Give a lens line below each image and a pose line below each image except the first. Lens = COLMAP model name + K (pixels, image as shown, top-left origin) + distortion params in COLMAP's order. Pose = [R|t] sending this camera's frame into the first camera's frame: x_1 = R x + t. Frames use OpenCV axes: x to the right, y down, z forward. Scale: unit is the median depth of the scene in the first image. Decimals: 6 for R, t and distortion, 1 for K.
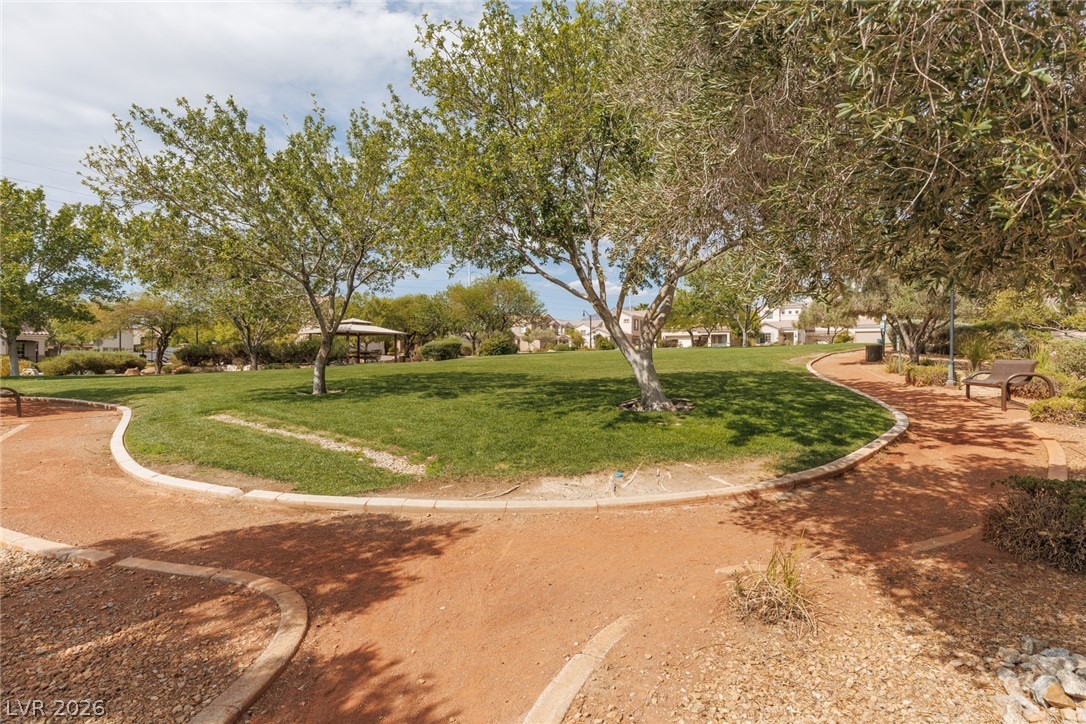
lens RADIAL K [[568.2, 0, 553.7], [0, 568.2, 363.5], [0, 0, 1]] dist [-0.001927, 0.000919]
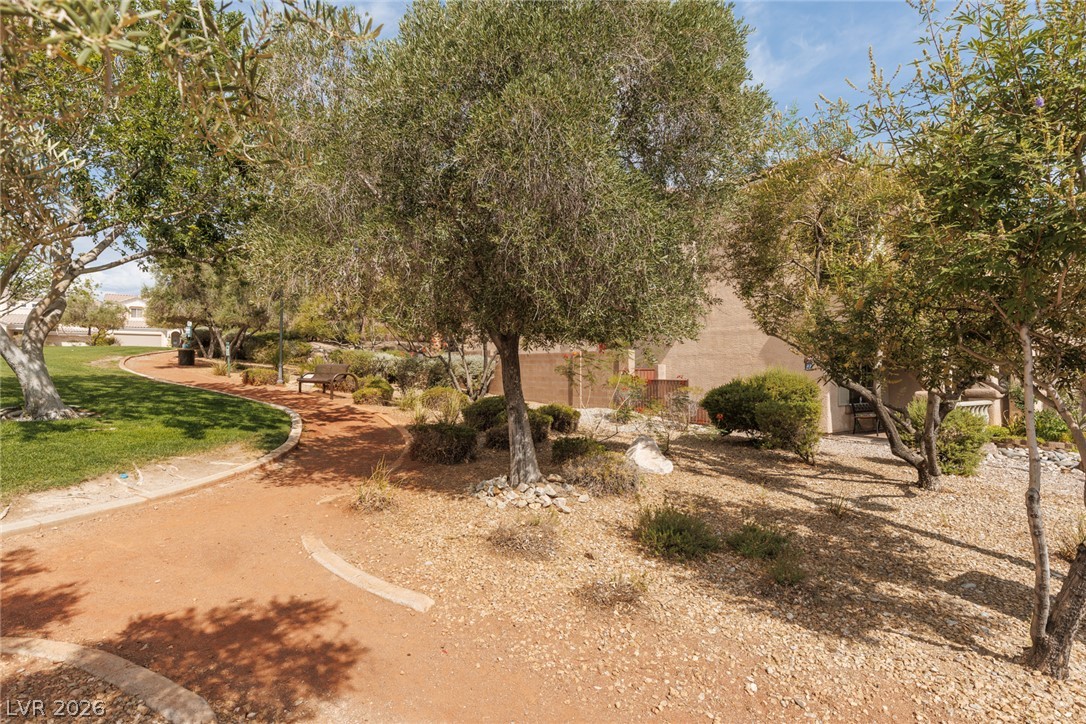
lens RADIAL K [[568.2, 0, 553.7], [0, 568.2, 363.5], [0, 0, 1]] dist [-0.001927, 0.000919]
pose [[0.377881, 0.003712, 0.925847, -0.340246], [0.003557, 0.999979, -0.005461, 0.003496], [-0.925847, 0.005357, 0.377860, -0.053892]]
